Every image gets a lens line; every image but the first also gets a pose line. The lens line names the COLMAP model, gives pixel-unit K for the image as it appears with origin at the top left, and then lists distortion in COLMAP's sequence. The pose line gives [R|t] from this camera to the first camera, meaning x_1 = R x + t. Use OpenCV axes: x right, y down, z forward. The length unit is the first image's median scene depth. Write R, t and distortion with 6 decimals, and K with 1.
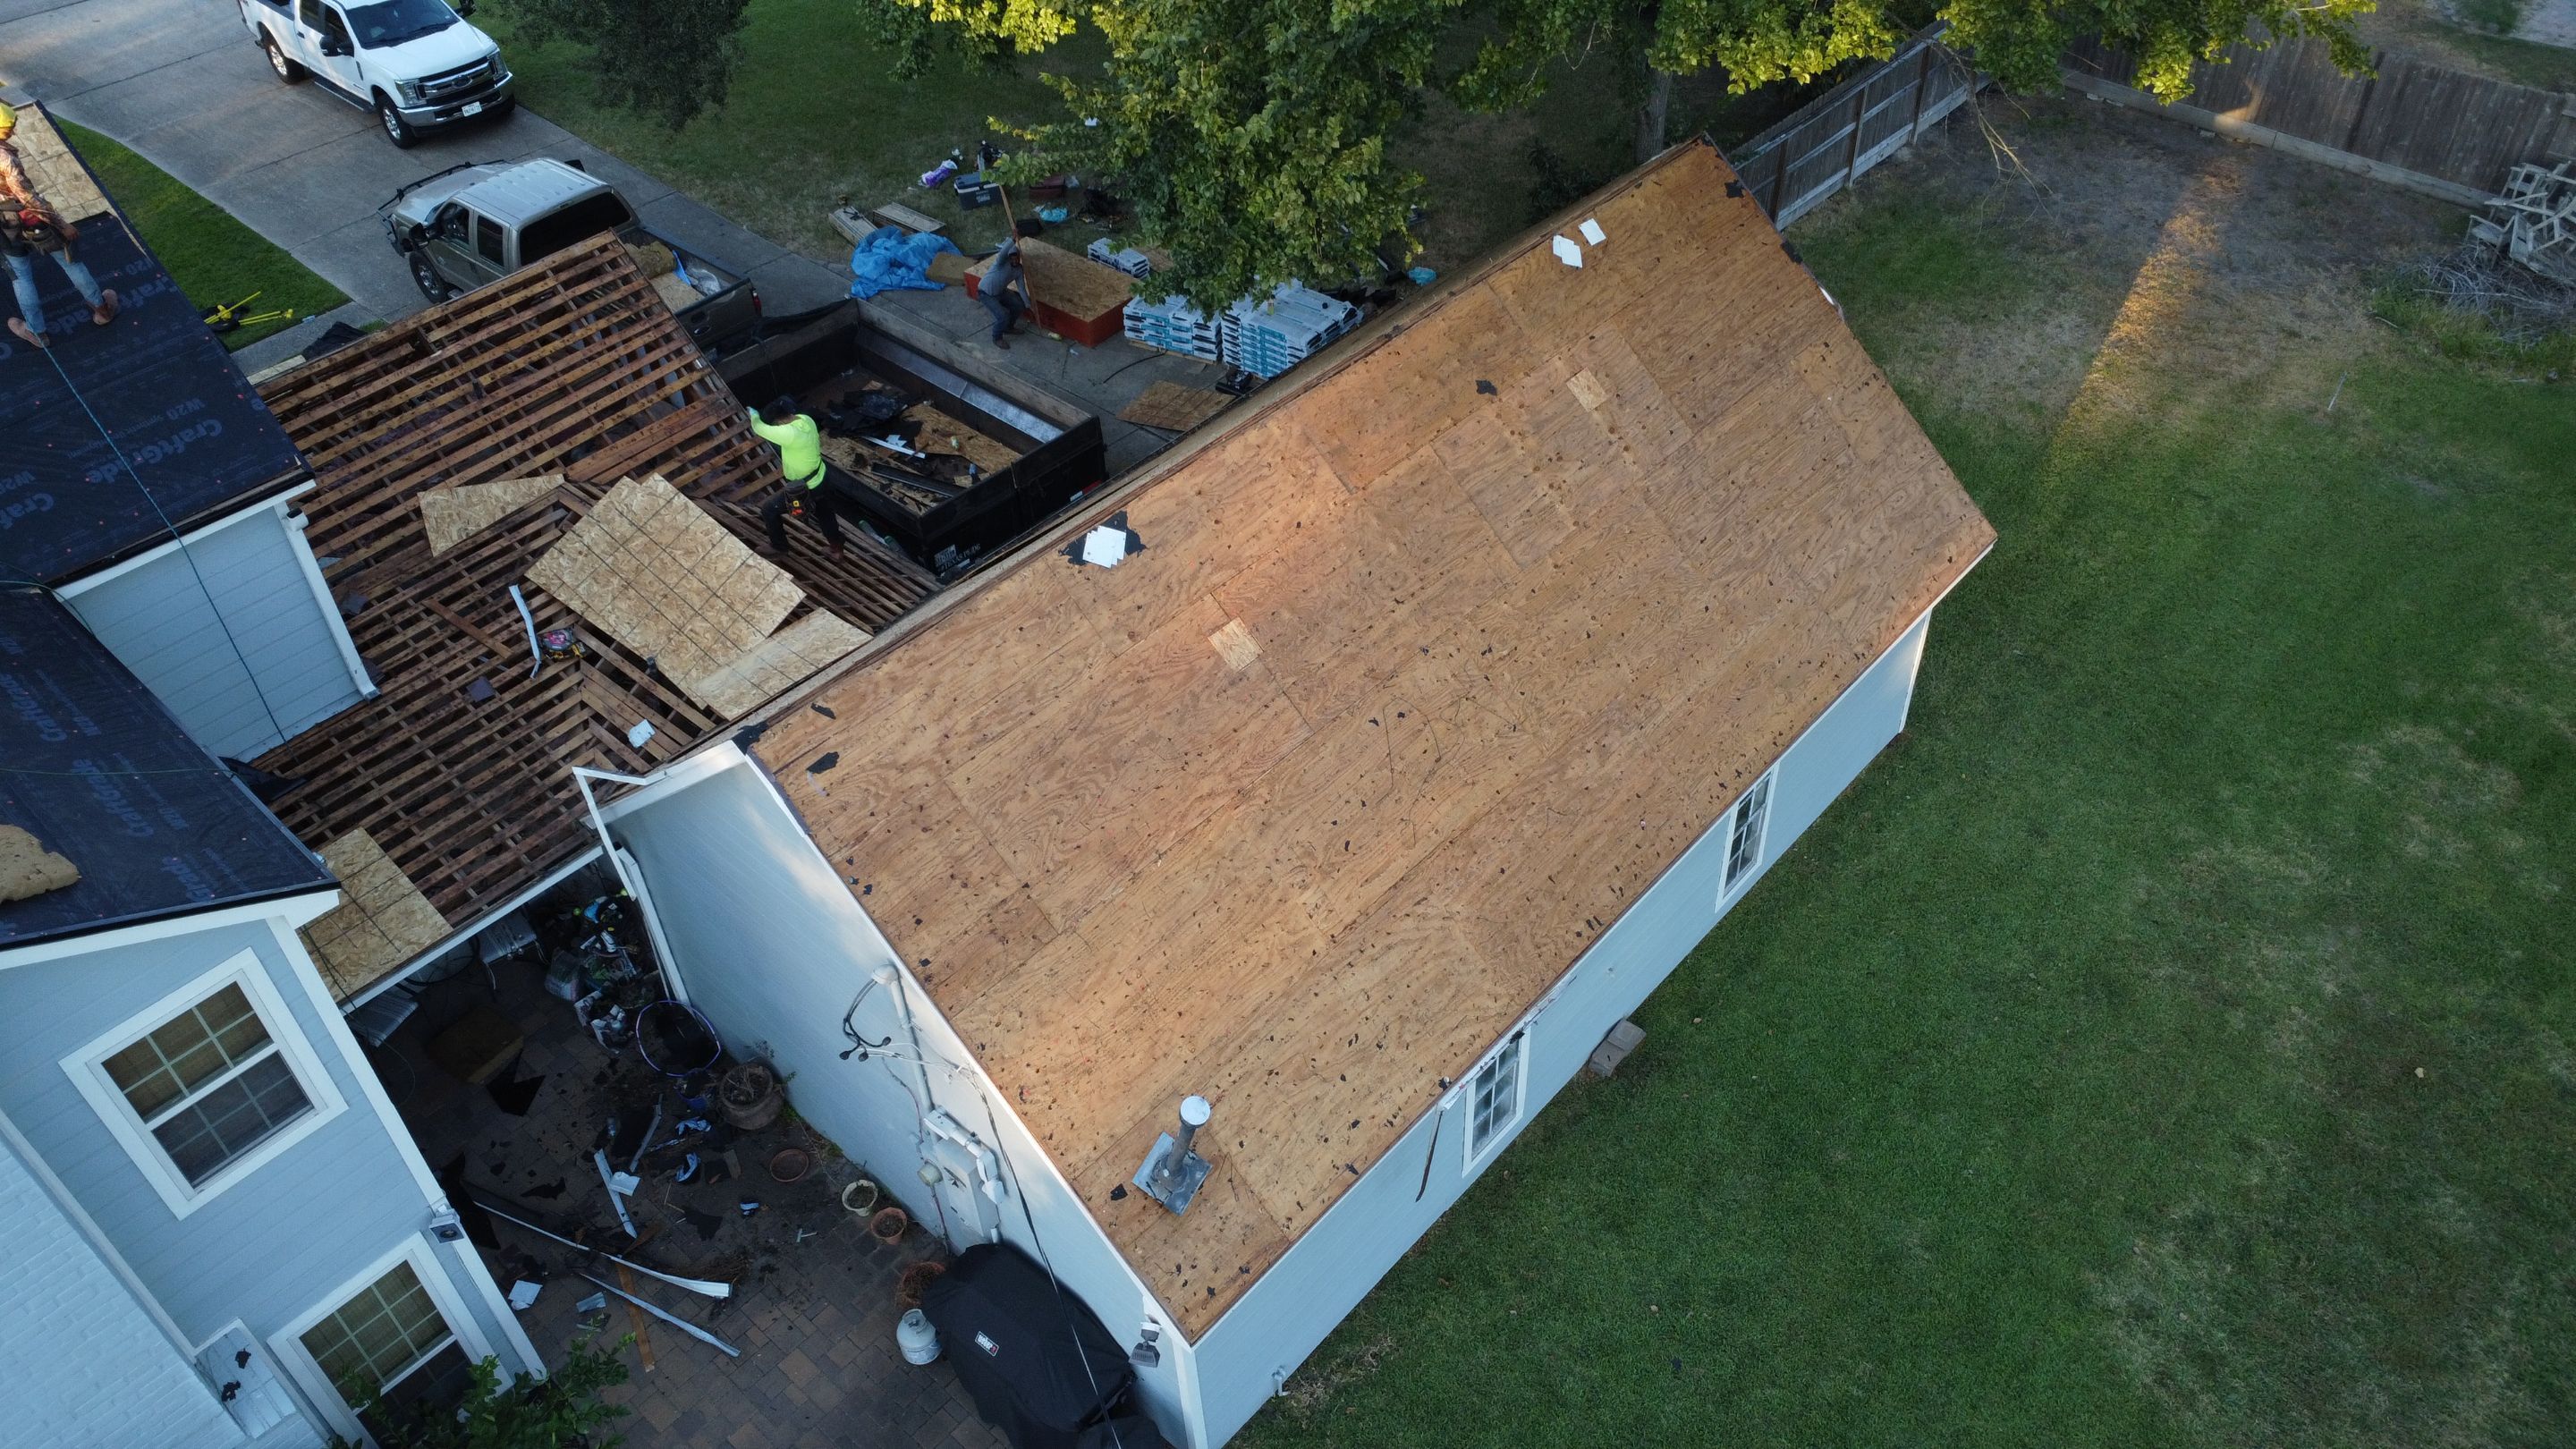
lens RADIAL K [[1868.0, 0, 1287.0], [0, 1868.0, 713.1], [0, 0, 1]] dist [-0.023509, -0.014386]
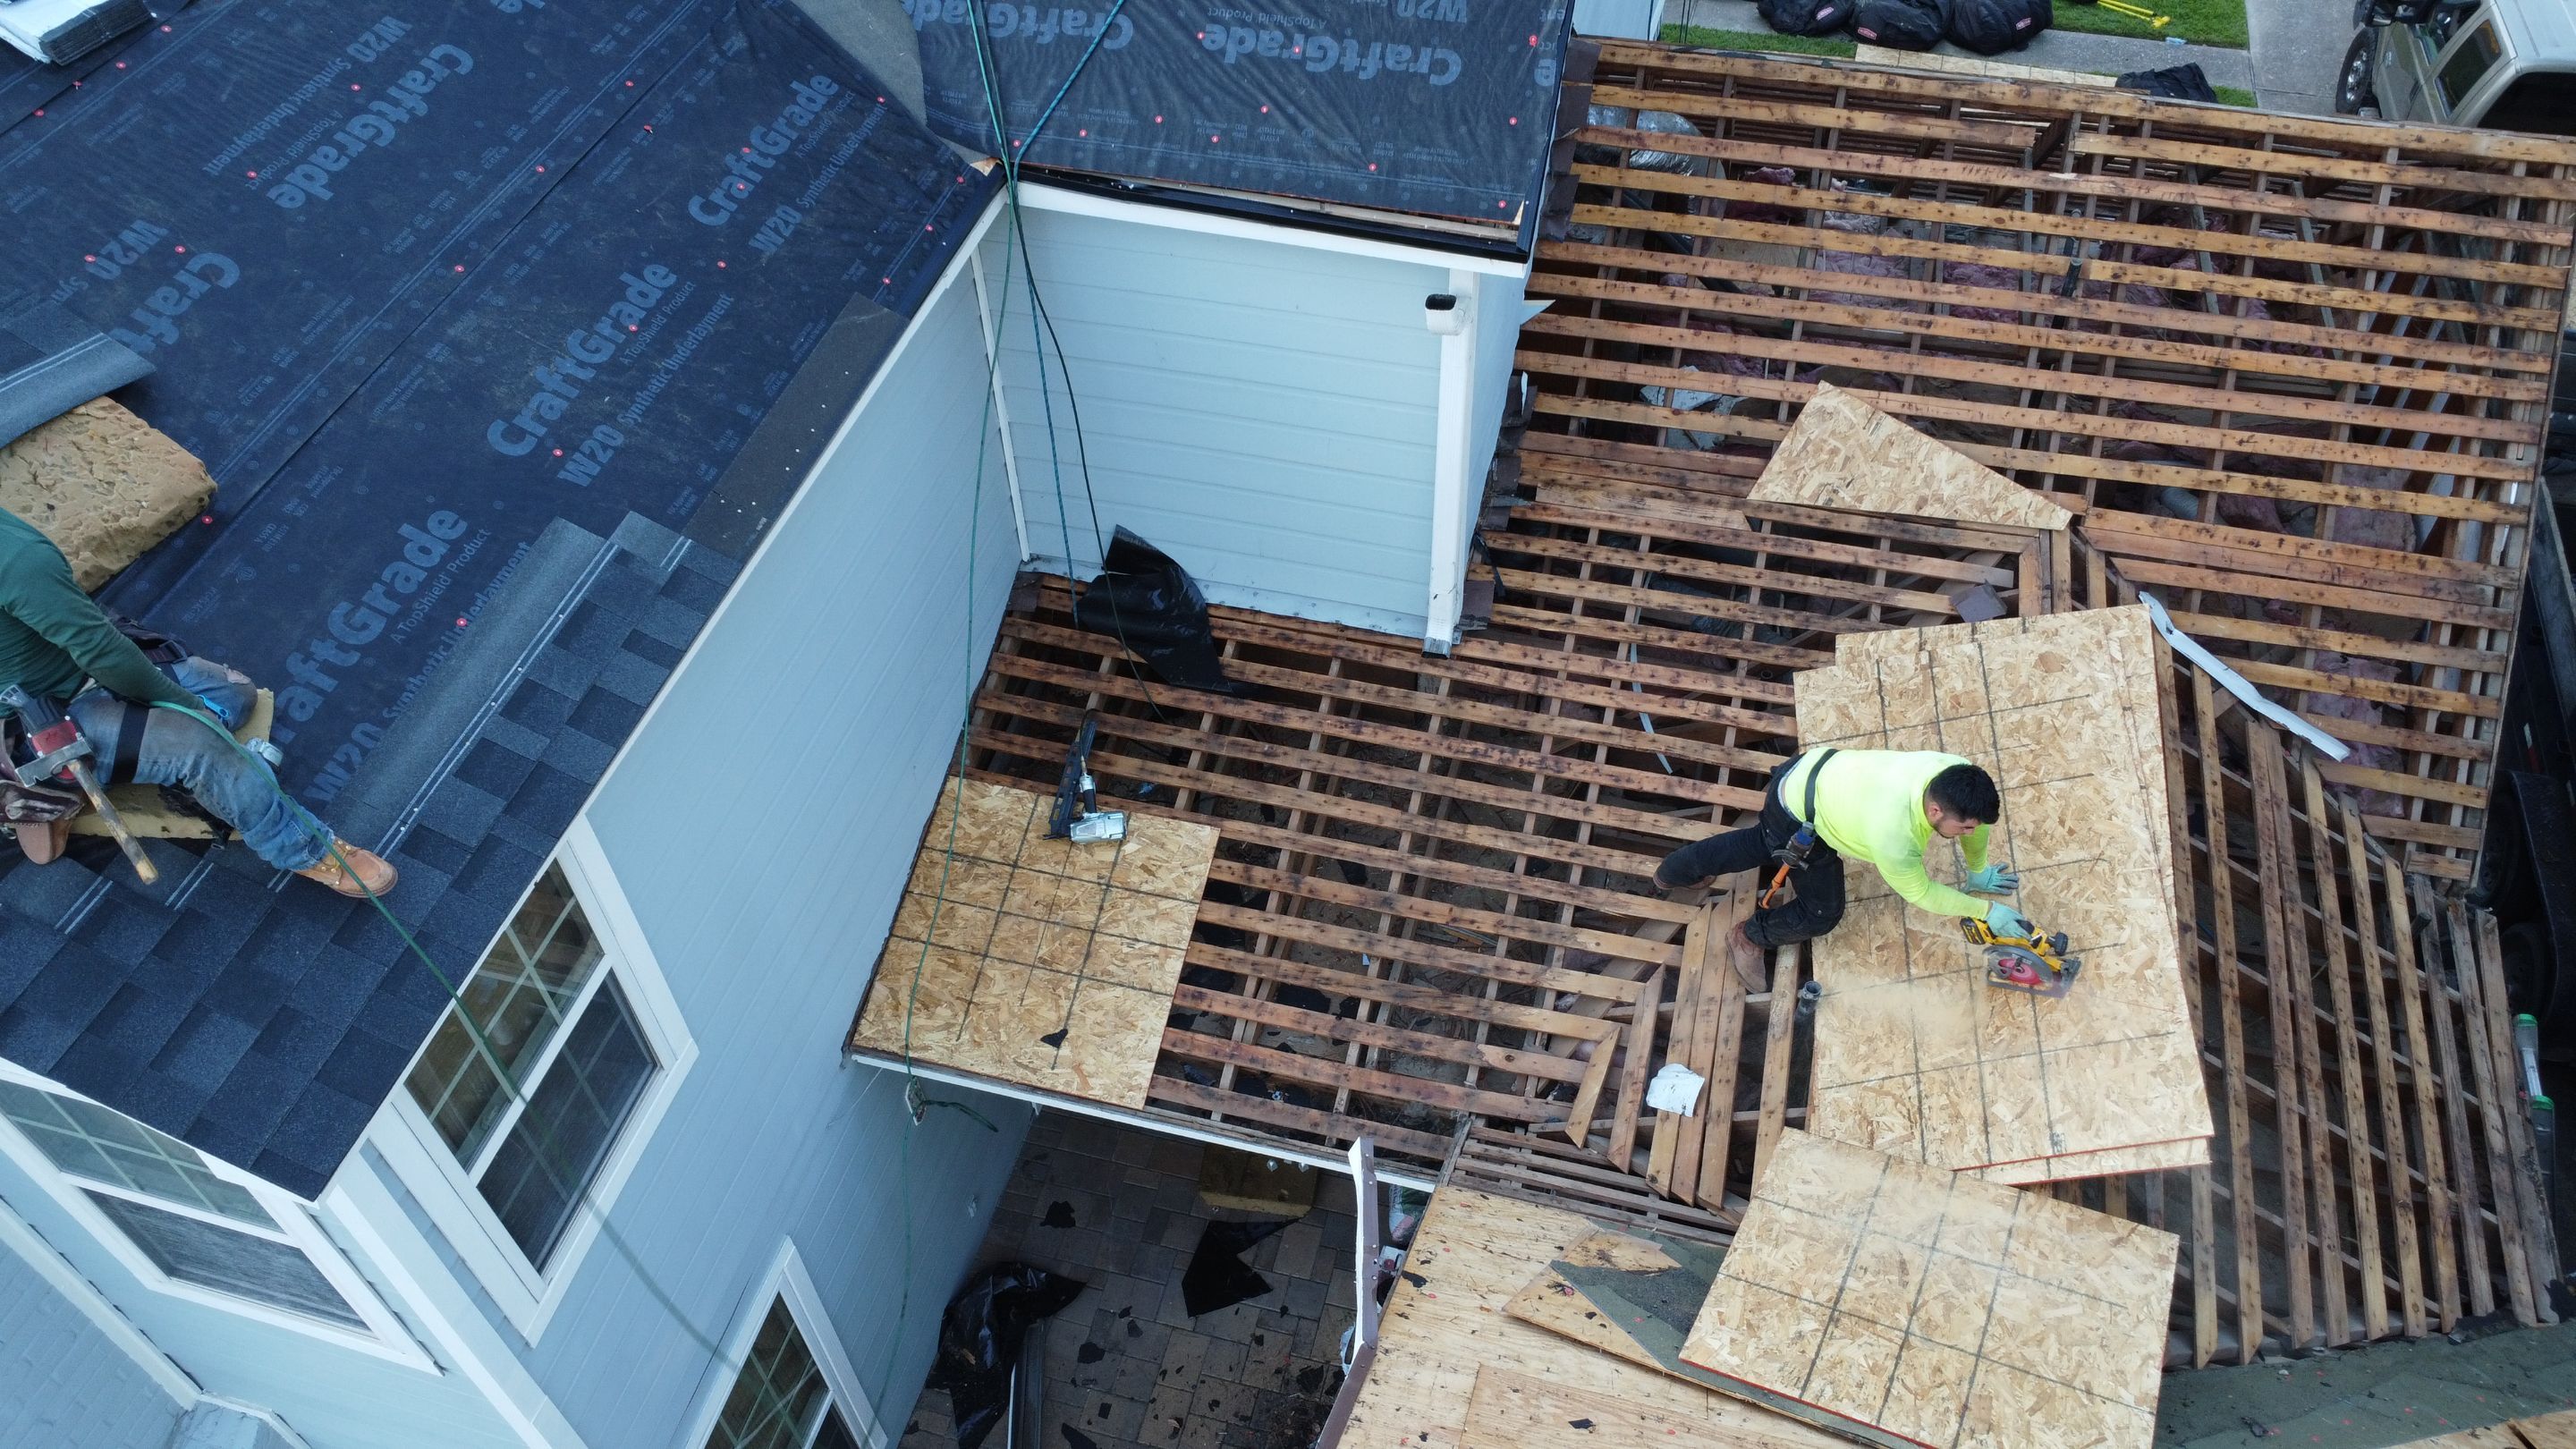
lens RADIAL K [[1868.0, 0, 1288.6], [0, 1868.0, 712.2], [0, 0, 1]] dist [-0.023509, -0.014386]
pose [[0.448047, 0.663958, -0.598677, -0.159525], [-0.579229, 0.725683, 0.371320, -0.153597], [0.680991, 0.180402, 0.709723, 0.533132]]
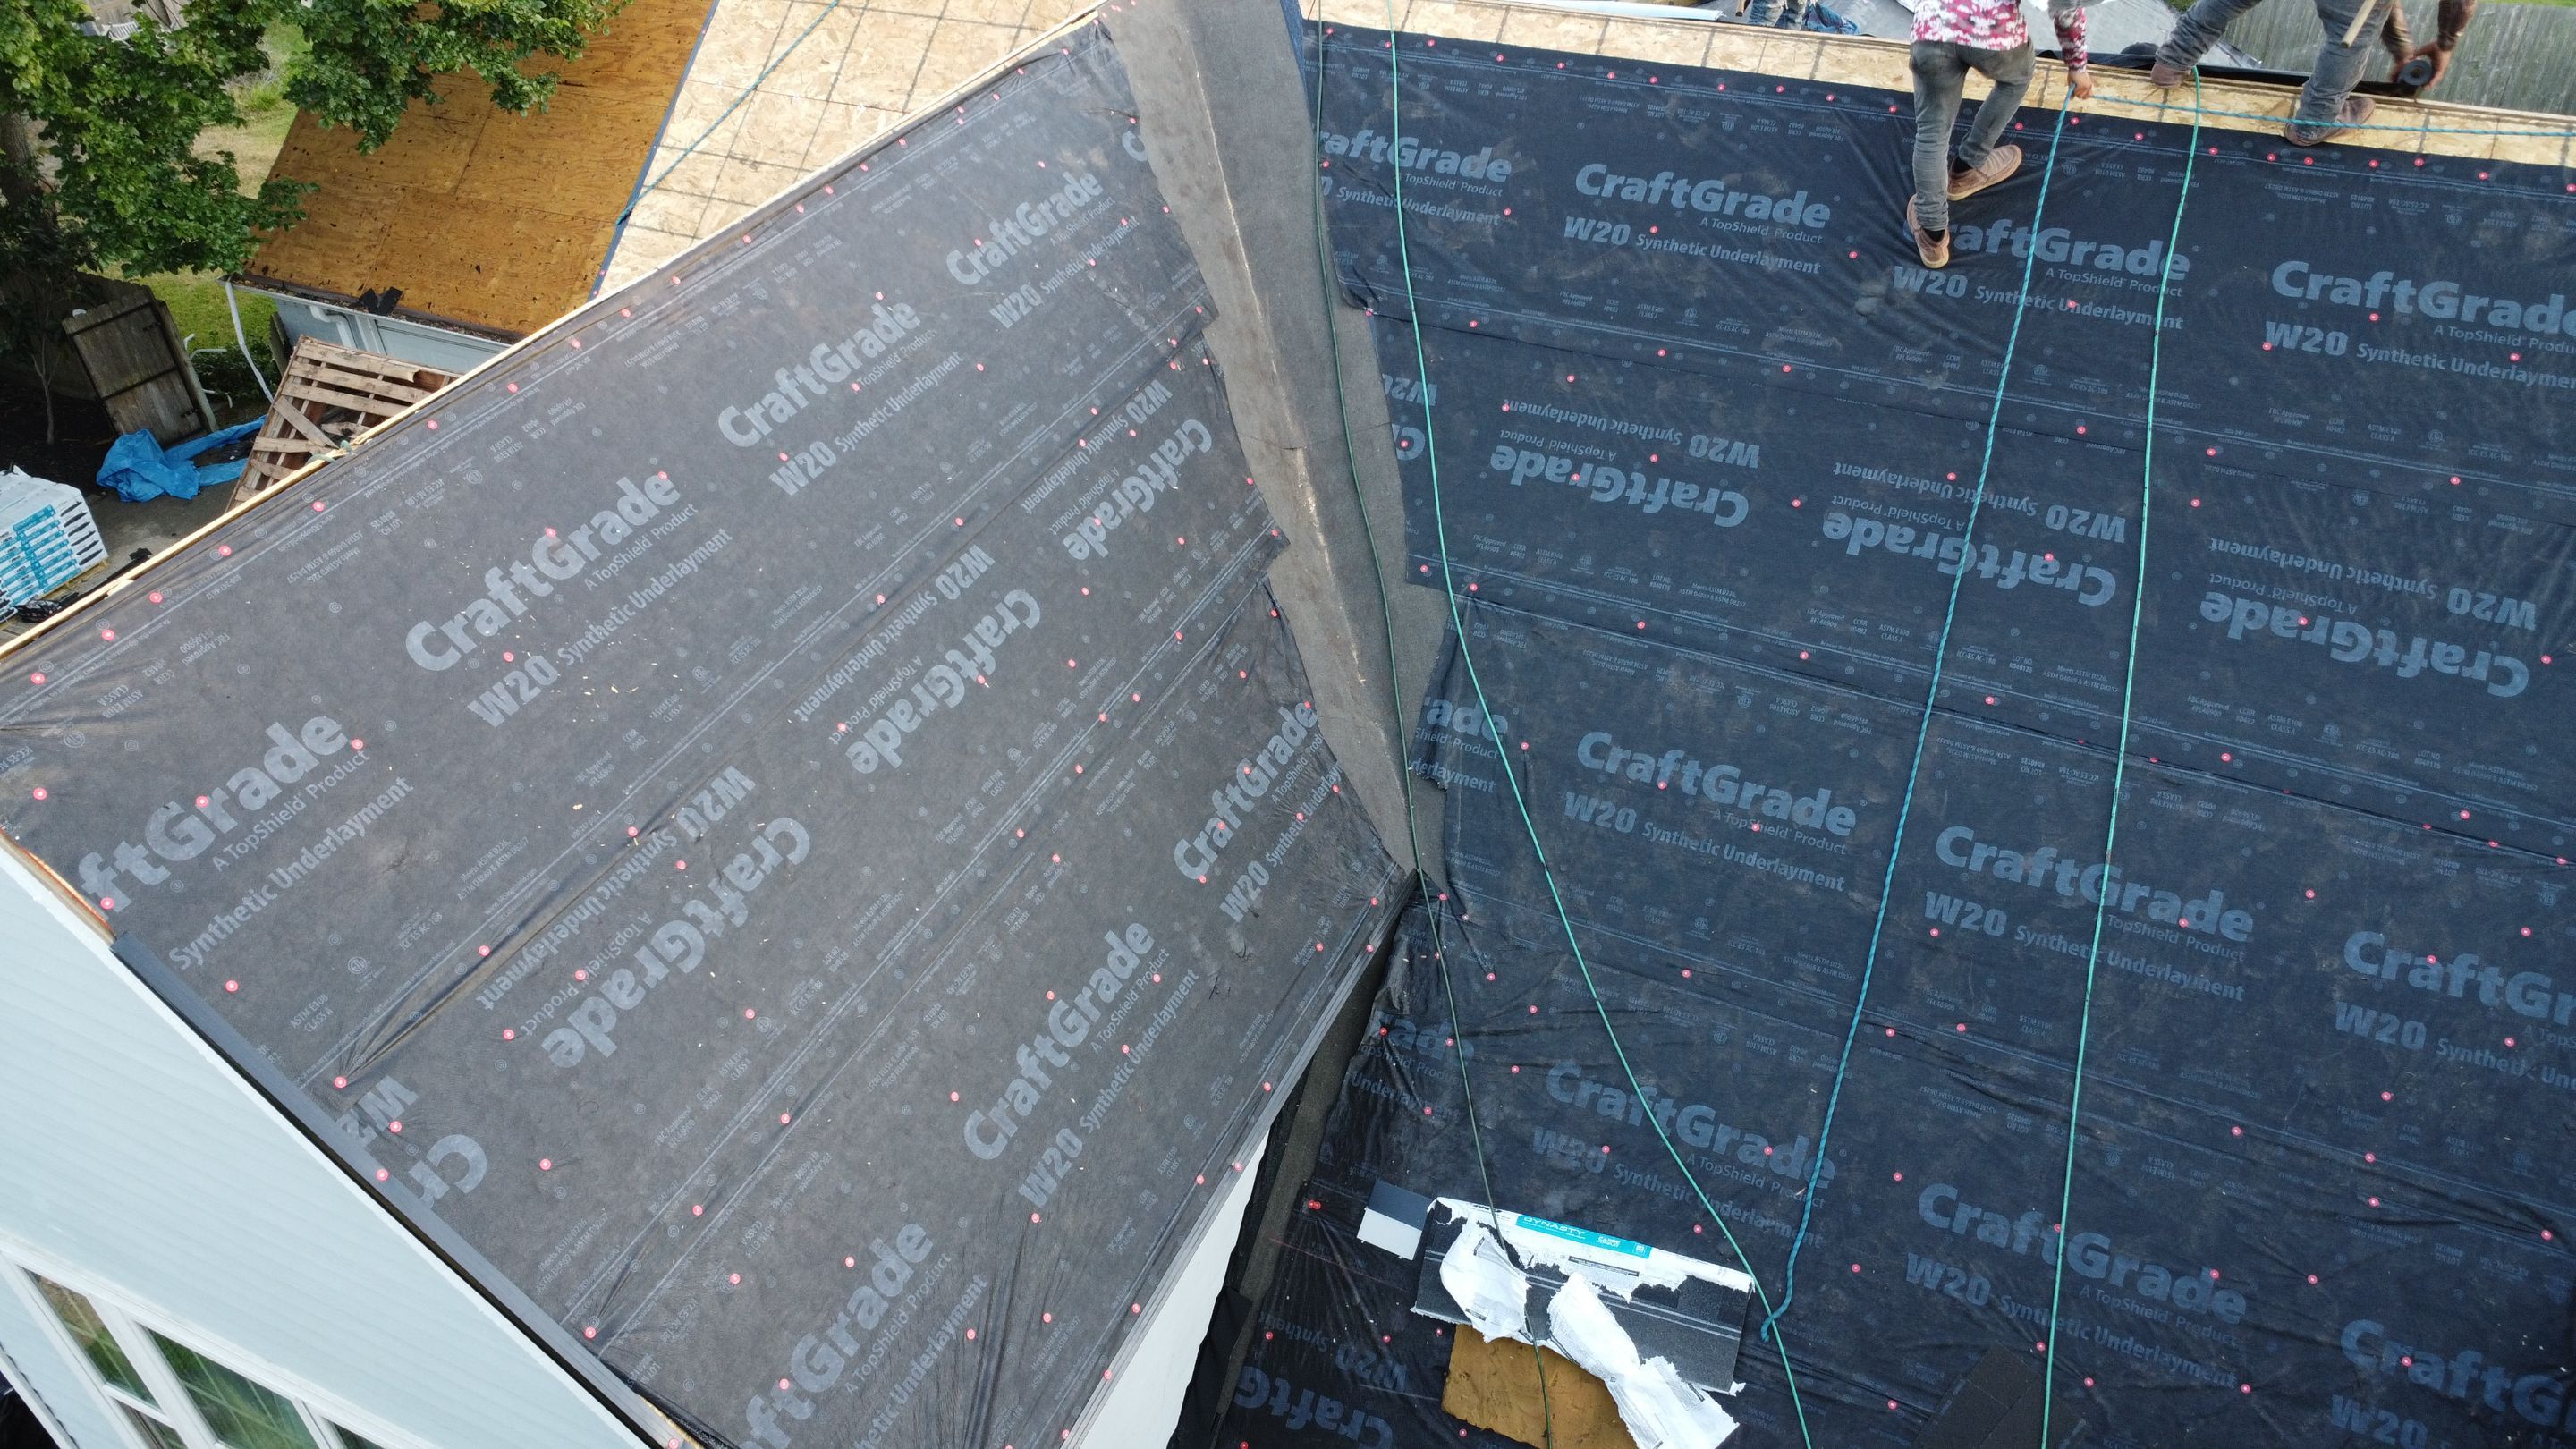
lens RADIAL K [[1868.0, 0, 1288.8], [0, 1868.0, 717.8], [0, 0, 1]] dist [-0.023509, -0.014386]
pose [[-0.289781, -0.541751, 0.789007, -1.134229], [0.661494, 0.482422, 0.574191, -0.364452], [-0.691703, 0.688313, 0.218568, 0.751478]]
